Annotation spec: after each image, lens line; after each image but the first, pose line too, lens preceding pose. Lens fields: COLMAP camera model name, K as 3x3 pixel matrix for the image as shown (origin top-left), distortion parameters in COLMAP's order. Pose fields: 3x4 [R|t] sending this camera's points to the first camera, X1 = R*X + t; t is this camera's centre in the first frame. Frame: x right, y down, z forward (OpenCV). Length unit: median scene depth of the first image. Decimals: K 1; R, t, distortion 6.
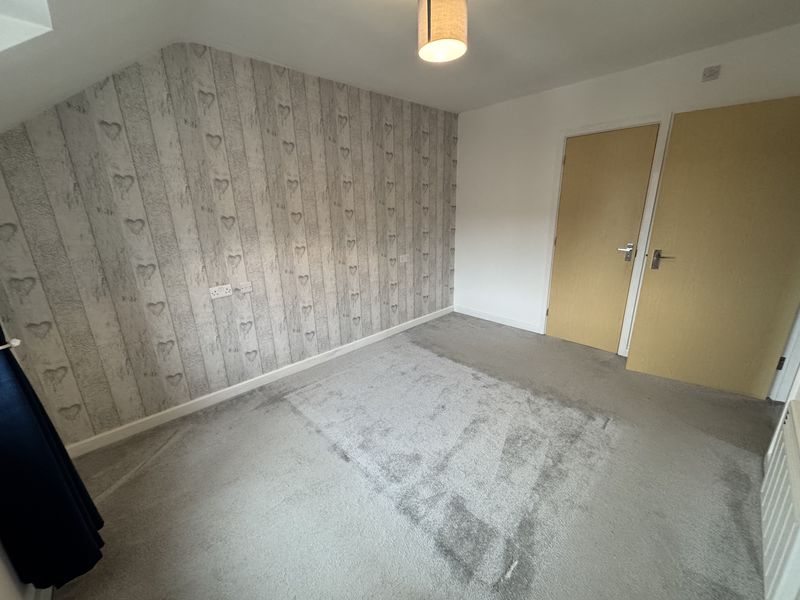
lens RADIAL K [[316.6, 0, 403.7], [0, 316.6, 306.9], [0, 0, 1]] dist [-0.004247, -0.000531]
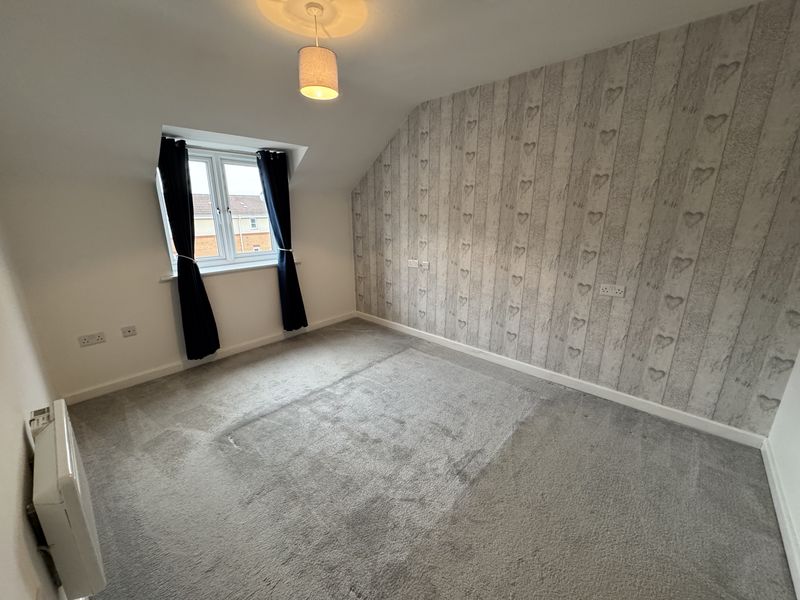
lens RADIAL K [[316.6, 0, 406.3], [0, 316.6, 296.1], [0, 0, 1]] dist [-0.004247, -0.000531]
pose [[0.070816, 0.292595, -0.953611, 0.774939], [-0.288173, 0.921247, 0.261265, -0.249678], [0.954956, 0.256304, 0.149557, 0.673125]]
